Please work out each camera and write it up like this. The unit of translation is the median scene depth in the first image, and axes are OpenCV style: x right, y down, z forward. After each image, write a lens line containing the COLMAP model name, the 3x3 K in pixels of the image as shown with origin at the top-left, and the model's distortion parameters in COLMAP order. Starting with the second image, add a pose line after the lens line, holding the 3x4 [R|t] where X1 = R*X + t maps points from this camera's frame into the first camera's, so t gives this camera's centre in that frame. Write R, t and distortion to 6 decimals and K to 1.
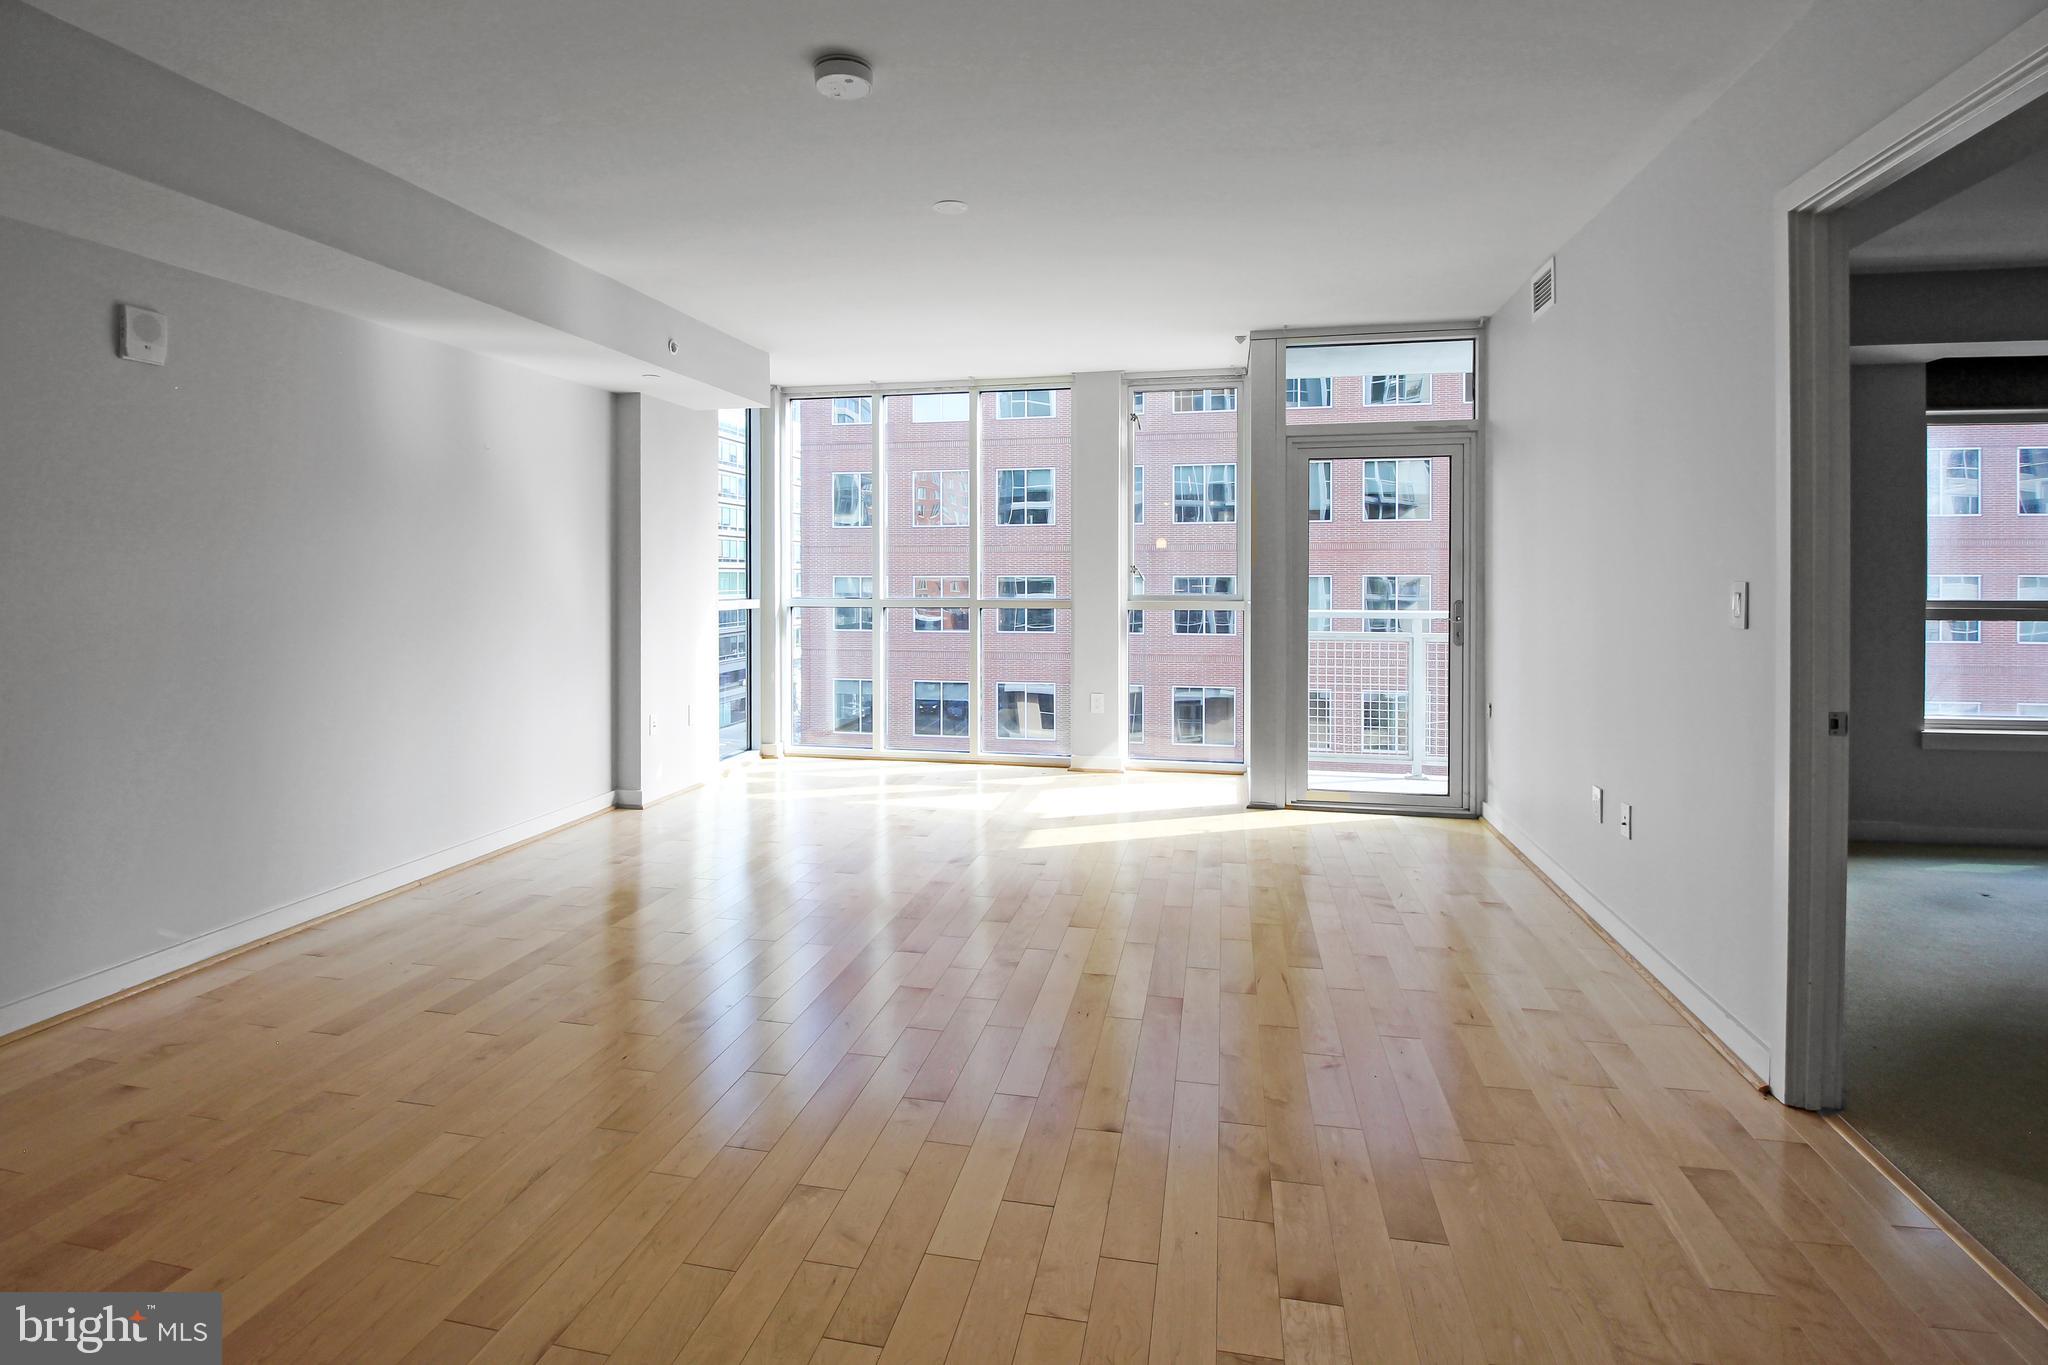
lens RADIAL K [[991.4, 0, 1003.0], [0, 991.4, 633.4], [0, 0, 1]] dist [-0.012152, -0.005160]
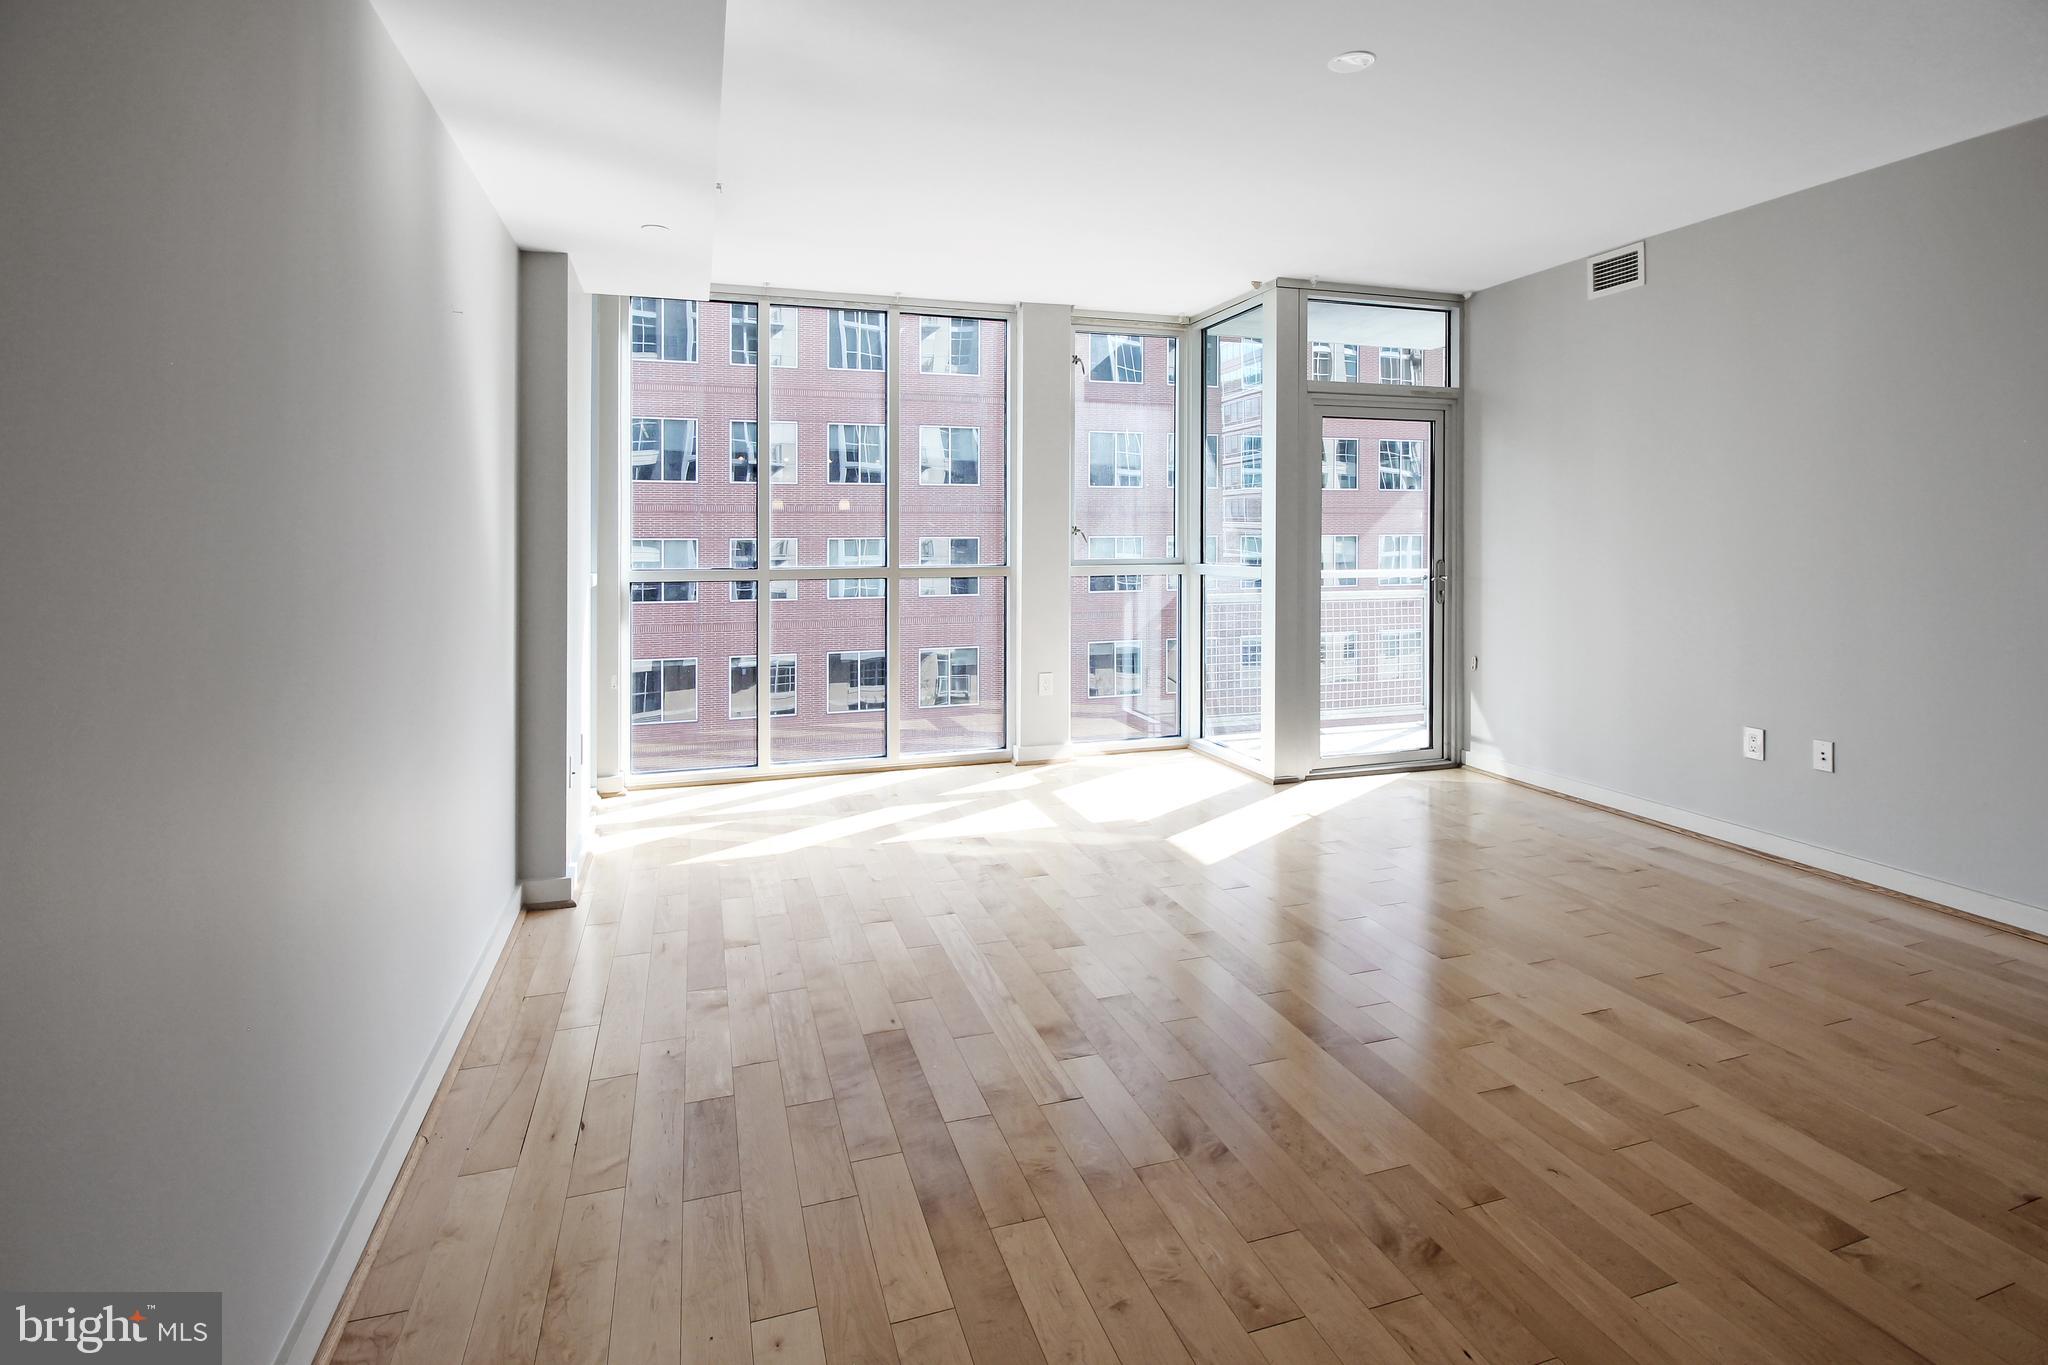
lens RADIAL K [[991.4, 0, 974.4], [0, 991.4, 568.3], [0, 0, 1]] dist [-0.012152, -0.005160]
pose [[0.867947, -0.018530, 0.496311, -0.467201], [0.032016, 0.999313, -0.018680, -0.019345], [-0.495624, 0.032103, 0.867944, 0.327590]]
